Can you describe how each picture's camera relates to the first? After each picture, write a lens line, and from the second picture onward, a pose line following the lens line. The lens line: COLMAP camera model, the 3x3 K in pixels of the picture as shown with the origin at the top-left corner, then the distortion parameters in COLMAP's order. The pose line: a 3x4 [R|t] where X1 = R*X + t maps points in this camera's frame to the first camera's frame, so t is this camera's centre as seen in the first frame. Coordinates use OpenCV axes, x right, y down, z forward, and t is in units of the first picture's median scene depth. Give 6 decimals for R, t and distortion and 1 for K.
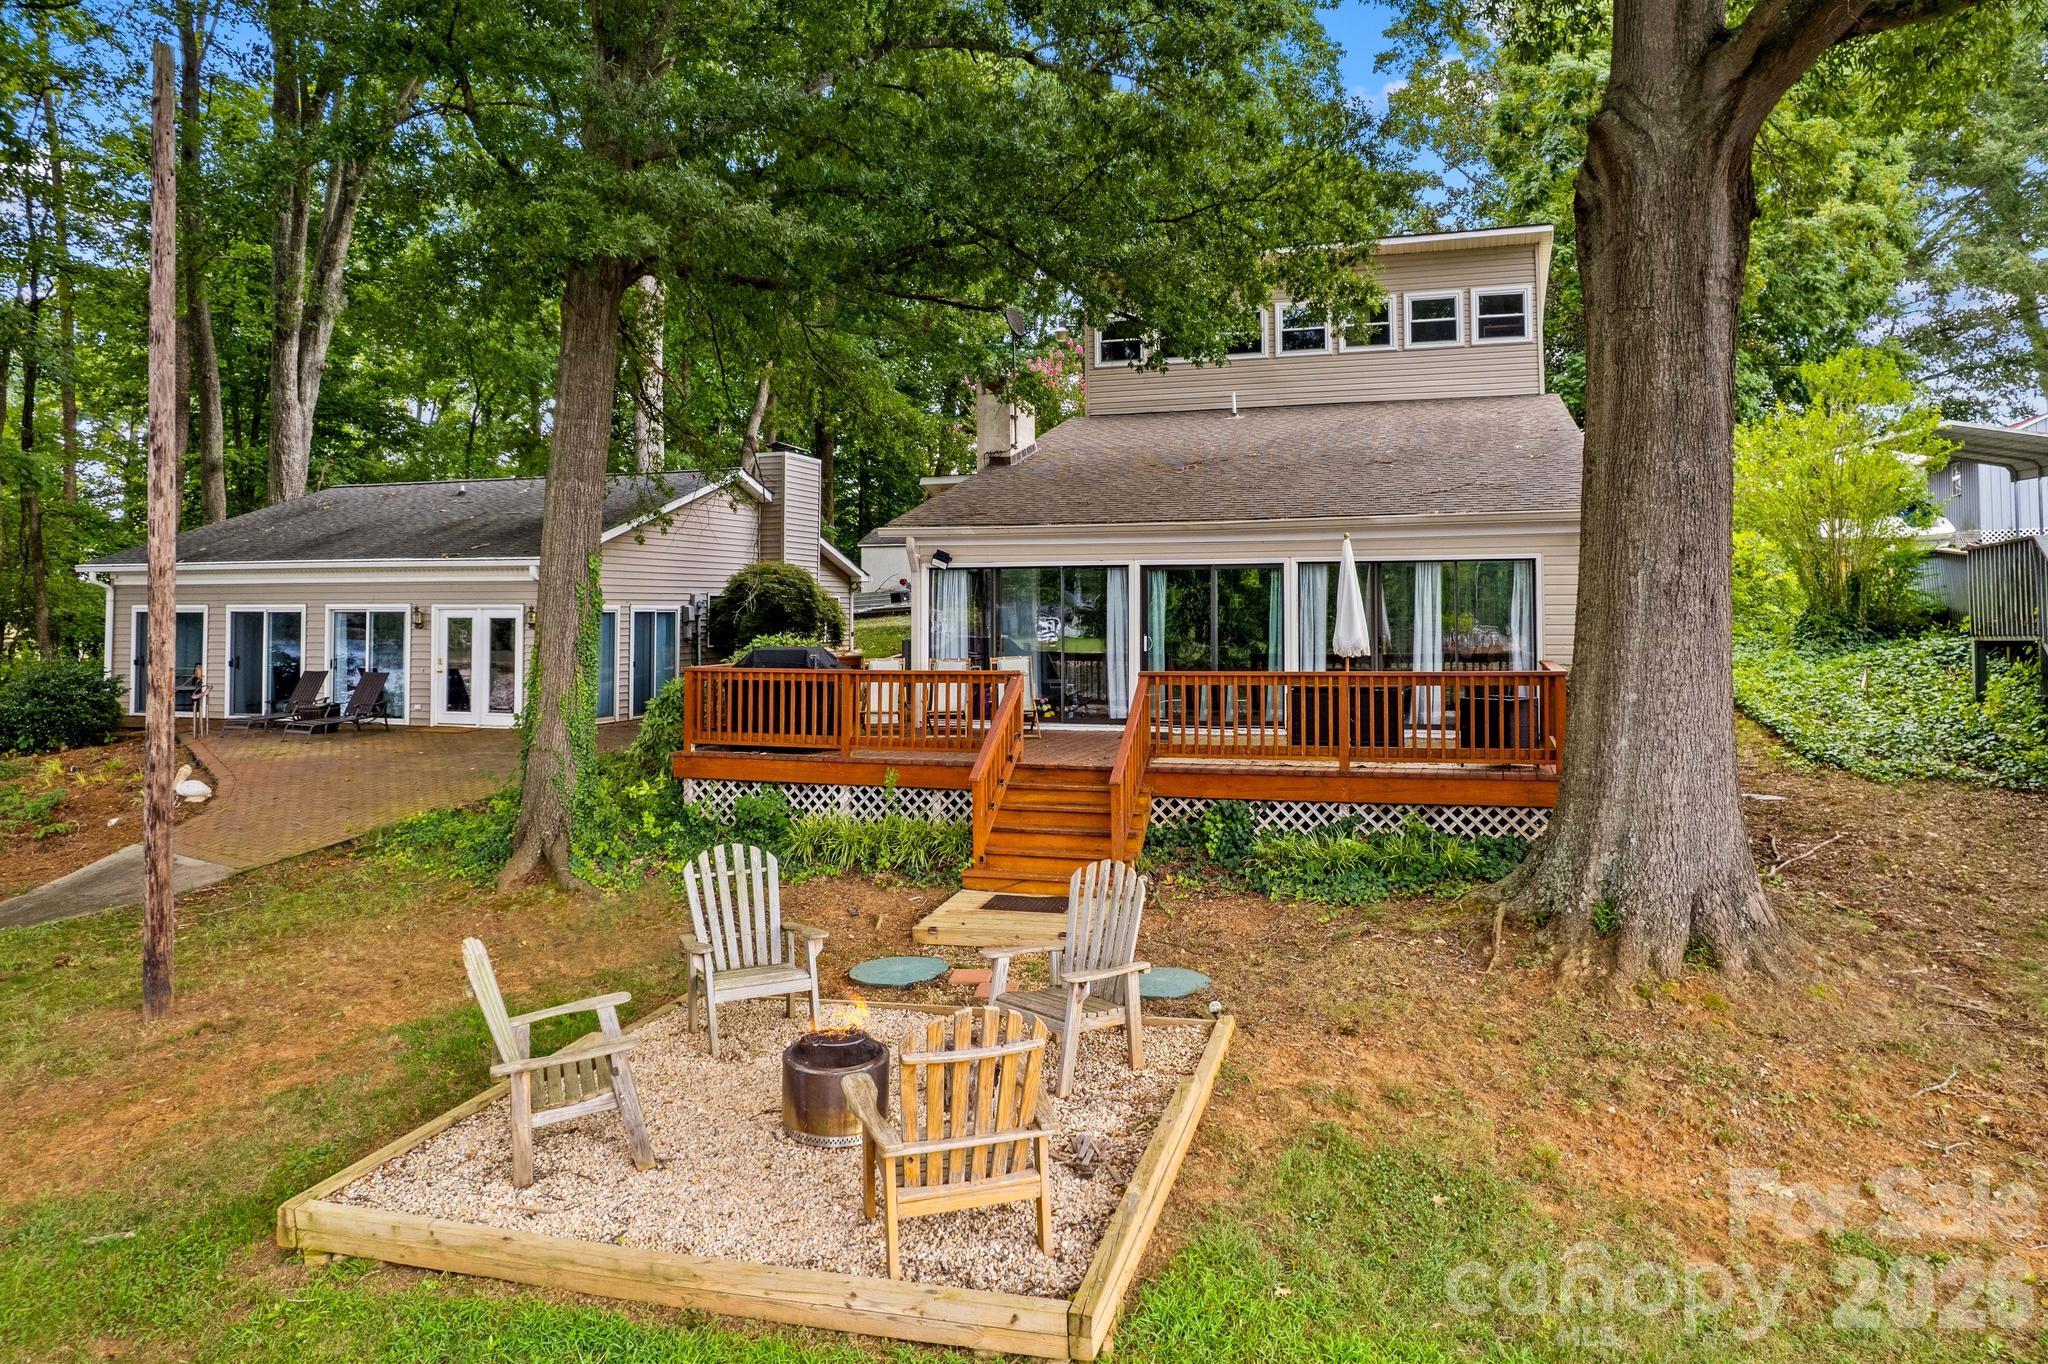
lens RADIAL K [[1307.0, 0, 1009.9], [0, 1307.0, 590.2], [0, 0, 1]] dist [-0.037964, 0.020423]
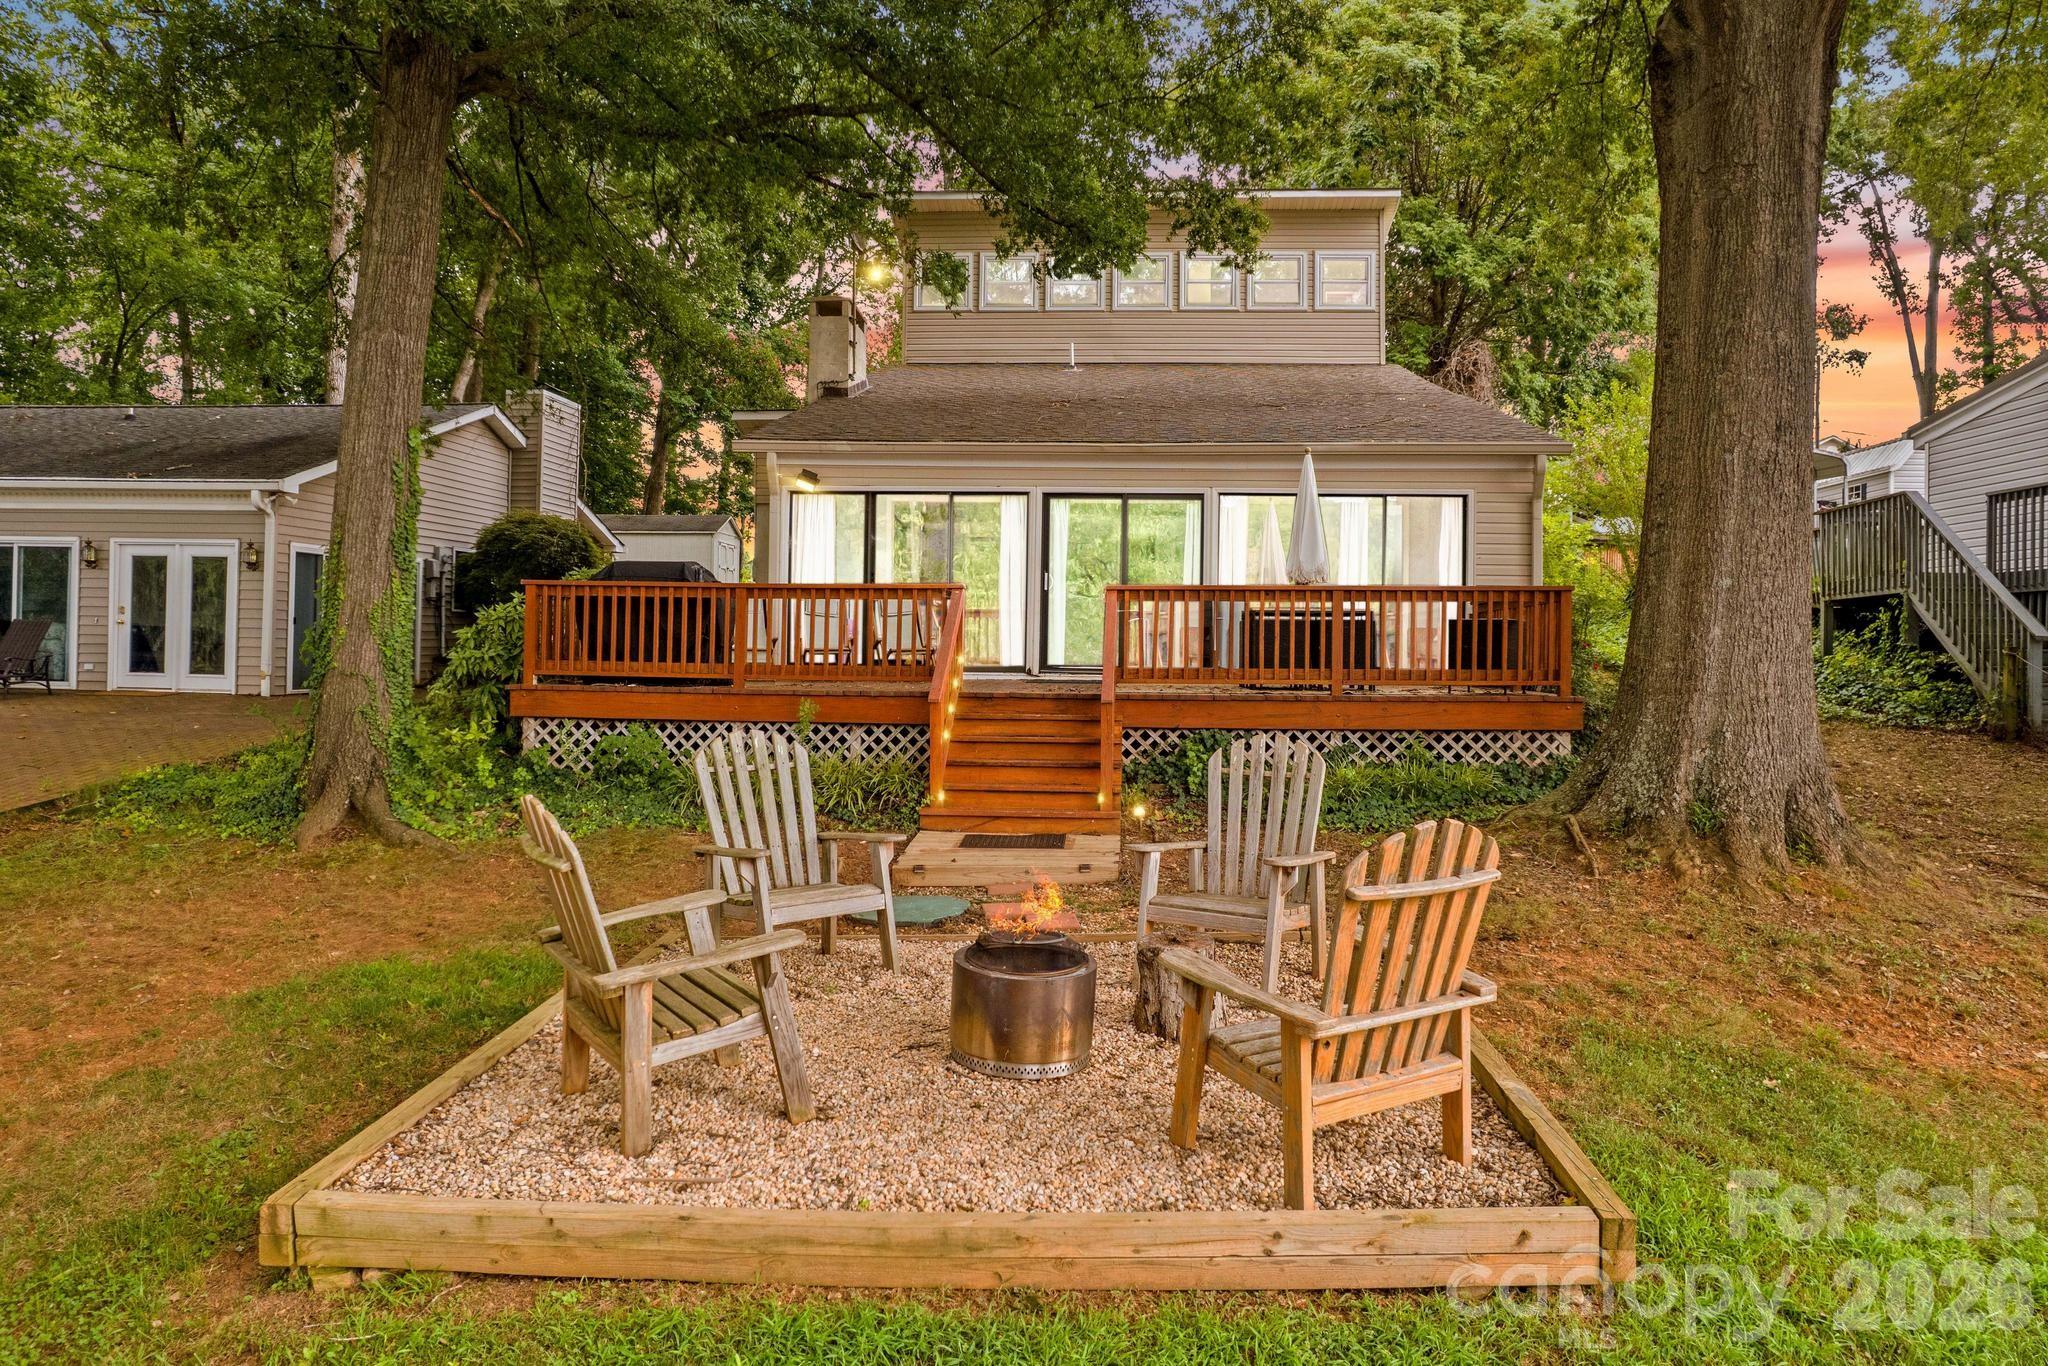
lens RADIAL K [[1355.8, 0, 1027.9], [0, 1355.8, 642.9], [0, 0, 1]] dist [-0.052005, 0.002317]
pose [[0.970182, 0.018177, 0.241693, -0.180296], [-0.023045, 0.999584, 0.017329, 0.092203], [-0.241278, -0.022382, 0.970198, 0.145721]]
